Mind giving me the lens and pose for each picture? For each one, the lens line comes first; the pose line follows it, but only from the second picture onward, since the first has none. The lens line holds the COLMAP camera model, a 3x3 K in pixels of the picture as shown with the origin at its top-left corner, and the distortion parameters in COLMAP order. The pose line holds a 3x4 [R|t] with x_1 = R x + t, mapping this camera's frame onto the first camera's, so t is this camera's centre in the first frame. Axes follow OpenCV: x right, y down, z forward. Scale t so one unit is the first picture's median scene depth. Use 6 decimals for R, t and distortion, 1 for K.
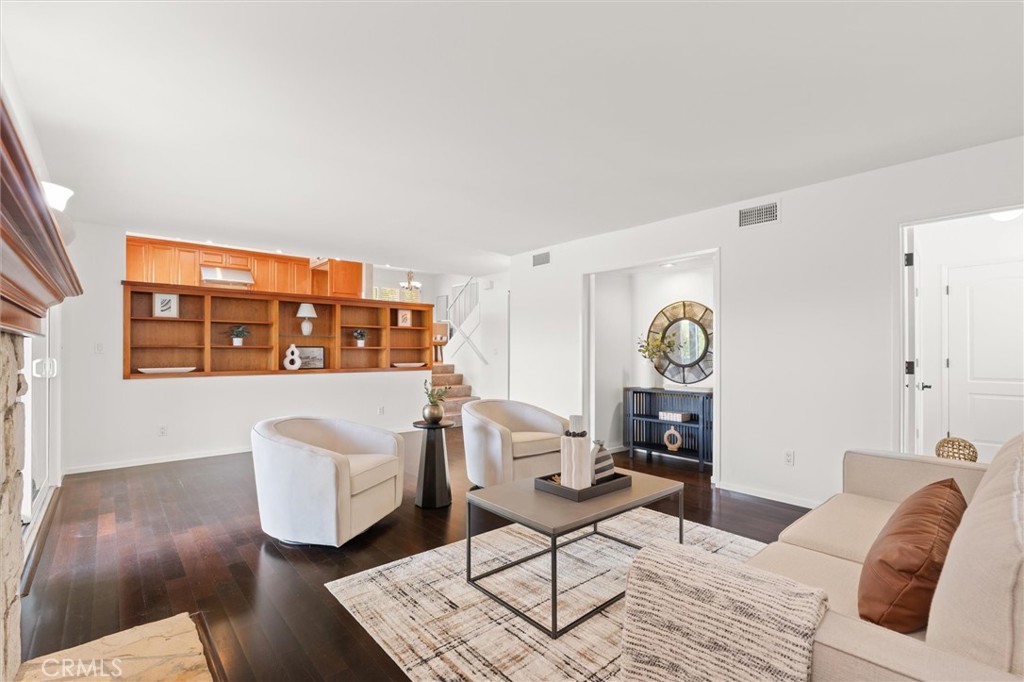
lens RADIAL K [[467.5, 0, 512.0], [0, 467.5, 346.8], [0, 0, 1]] dist [-0.000954, 0.000096]
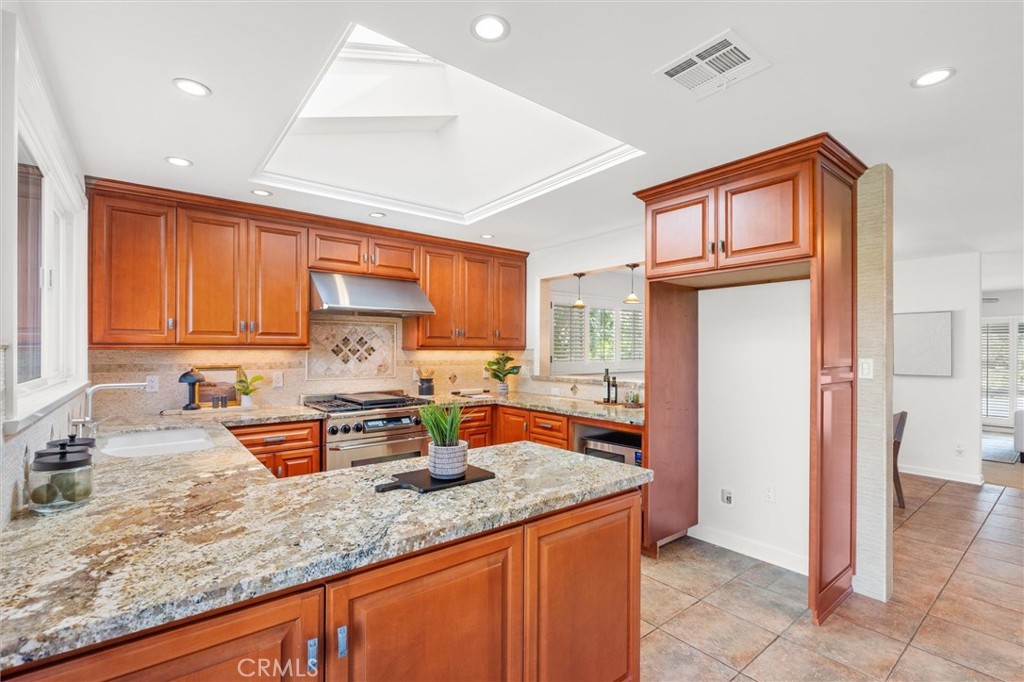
lens RADIAL K [[467.5, 0, 513.3], [0, 467.5, 344.8], [0, 0, 1]] dist [-0.000954, 0.000096]
pose [[0.999124, -0.002392, -0.041785, -0.476785], [0.002385, 0.999997, -0.000212, -0.110417], [0.041785, 0.000112, 0.999127, 0.615761]]
